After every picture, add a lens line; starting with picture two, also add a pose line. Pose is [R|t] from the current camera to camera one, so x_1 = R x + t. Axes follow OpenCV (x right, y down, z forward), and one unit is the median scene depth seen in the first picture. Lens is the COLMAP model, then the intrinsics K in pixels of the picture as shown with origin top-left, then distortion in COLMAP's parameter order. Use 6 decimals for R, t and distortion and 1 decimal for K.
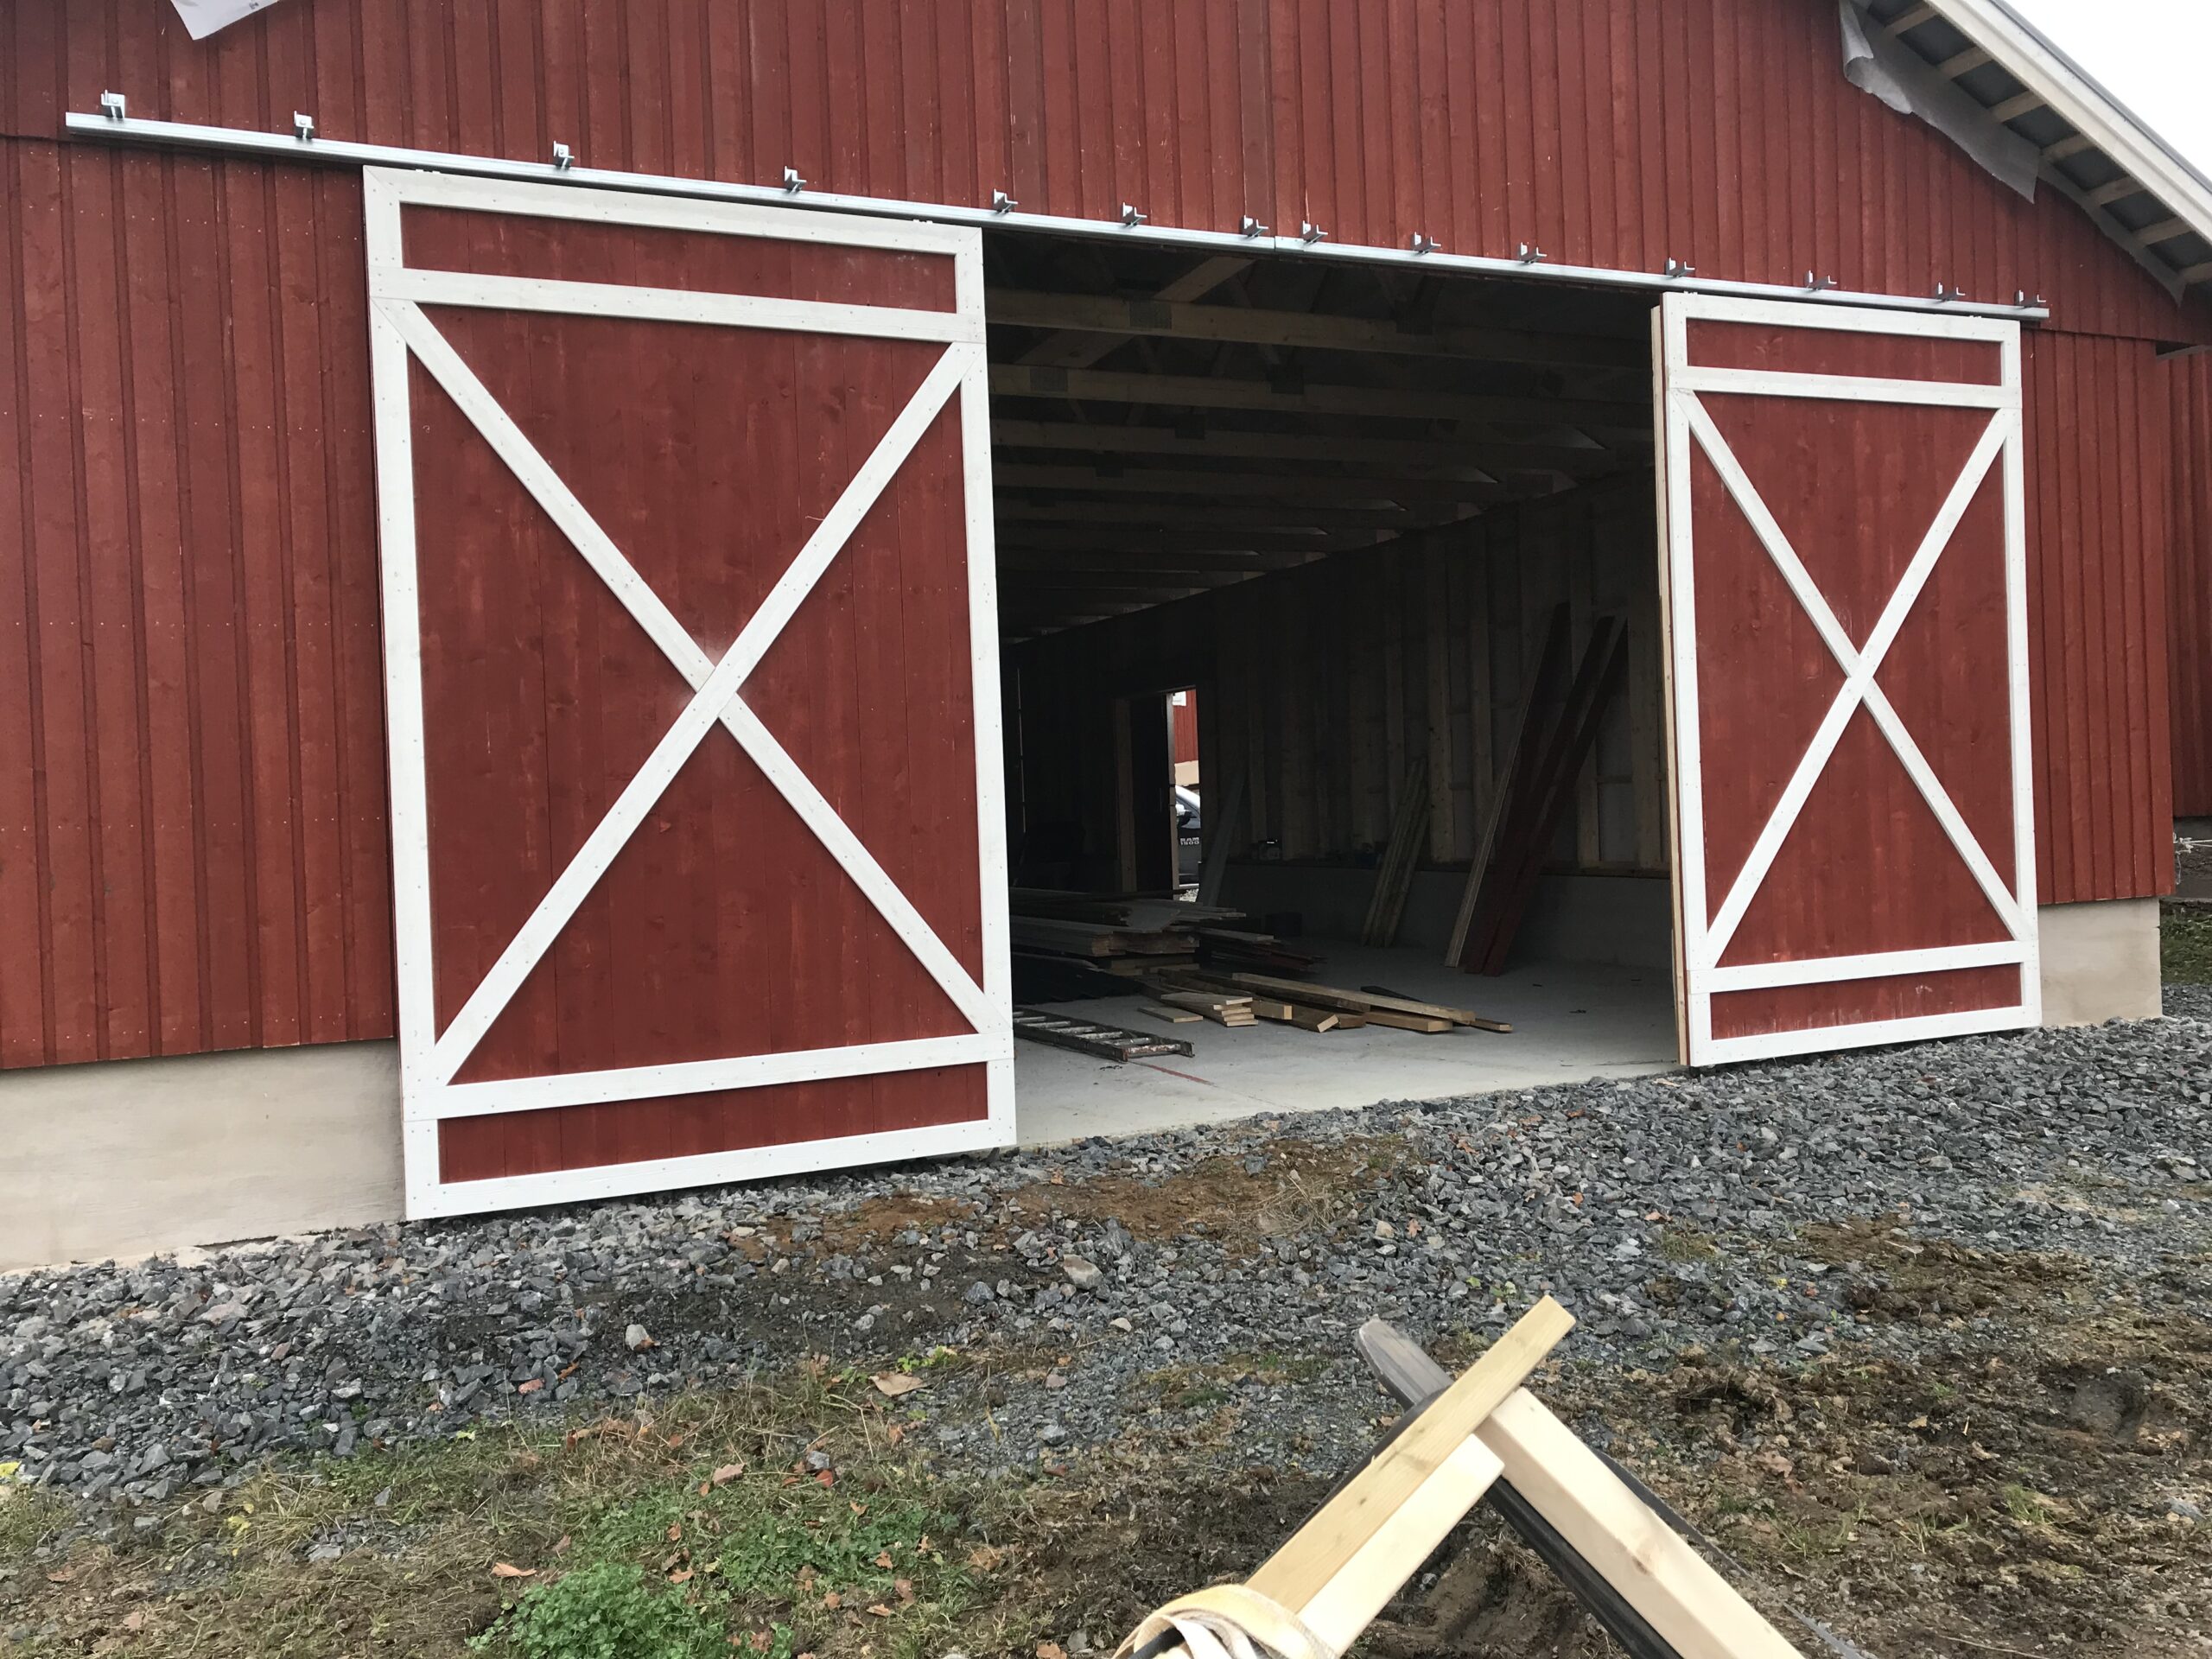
lens RADIAL K [[1811.7, 0, 1105.5], [0, 1811.7, 787.8], [0, 0, 1]] dist [0.039284, 0.004542]
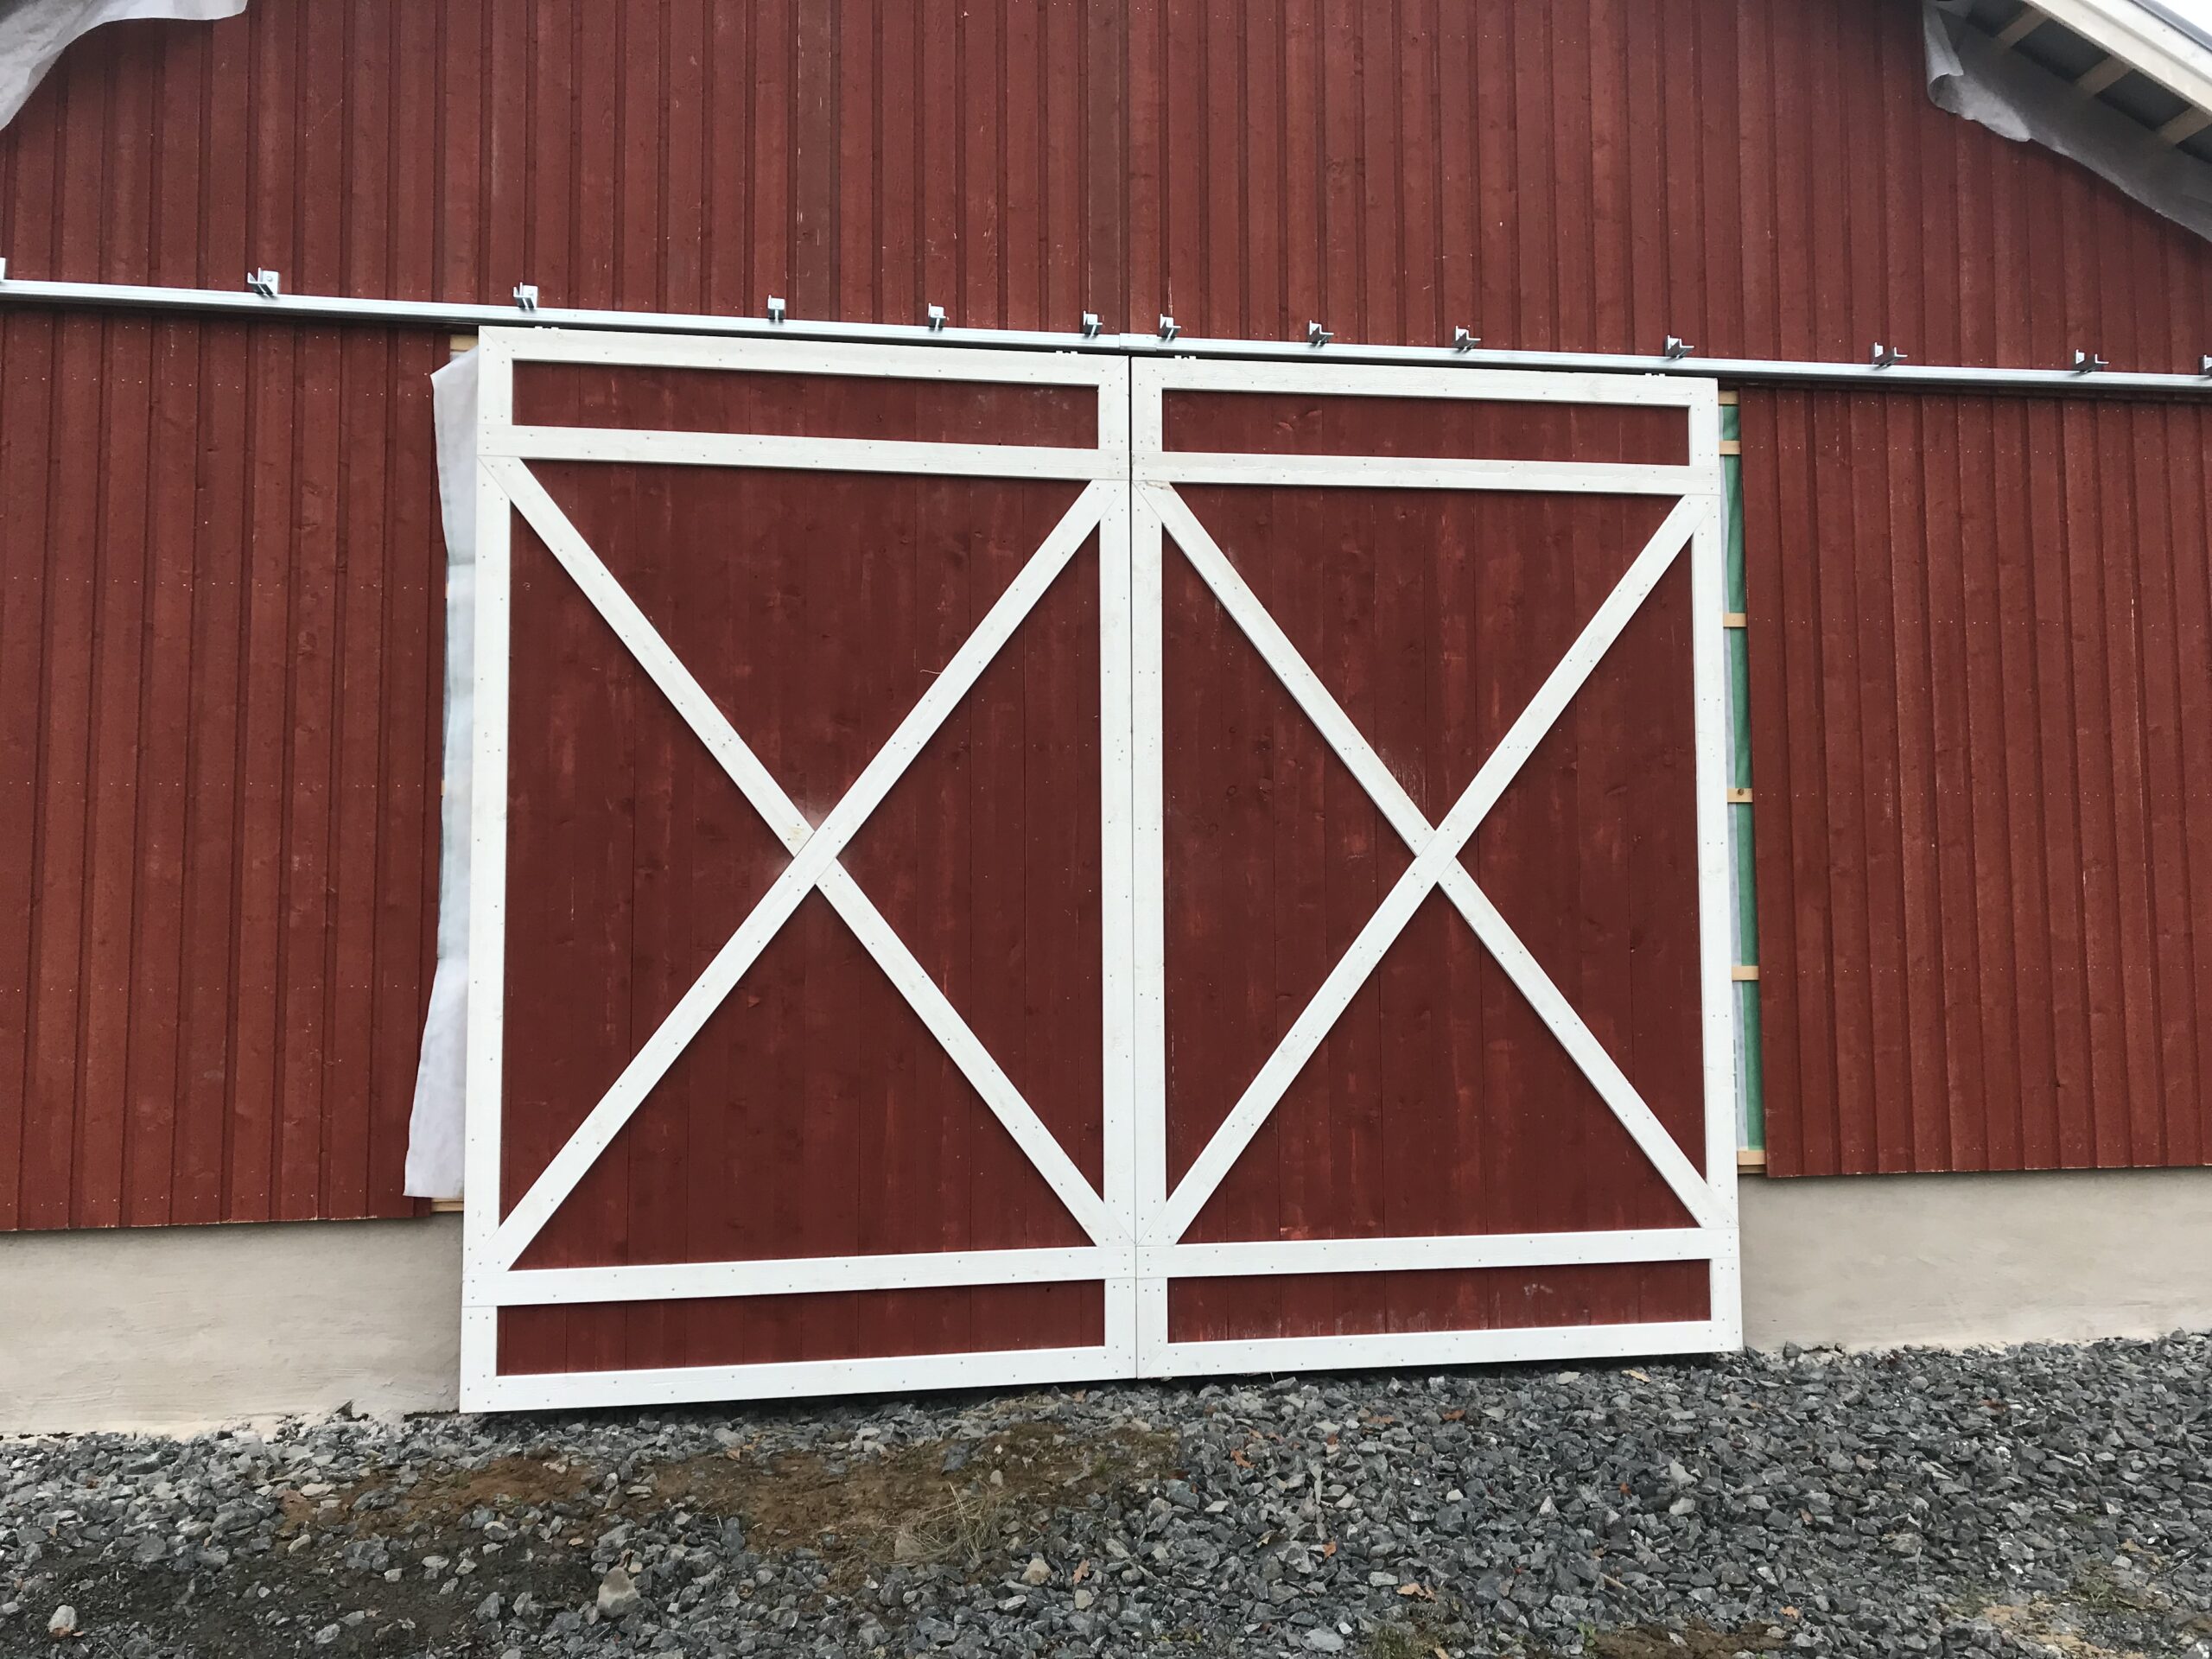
lens RADIAL K [[1929.7, 0, 1106.0], [0, 1929.7, 829.5], [0, 0, 1]] dist [0.084102, -0.101326]
pose [[0.969715, 0.007910, -0.244109, 0.202622], [-0.024628, 0.997548, -0.065508, -0.007199], [0.242993, 0.069536, 0.967533, 0.087427]]
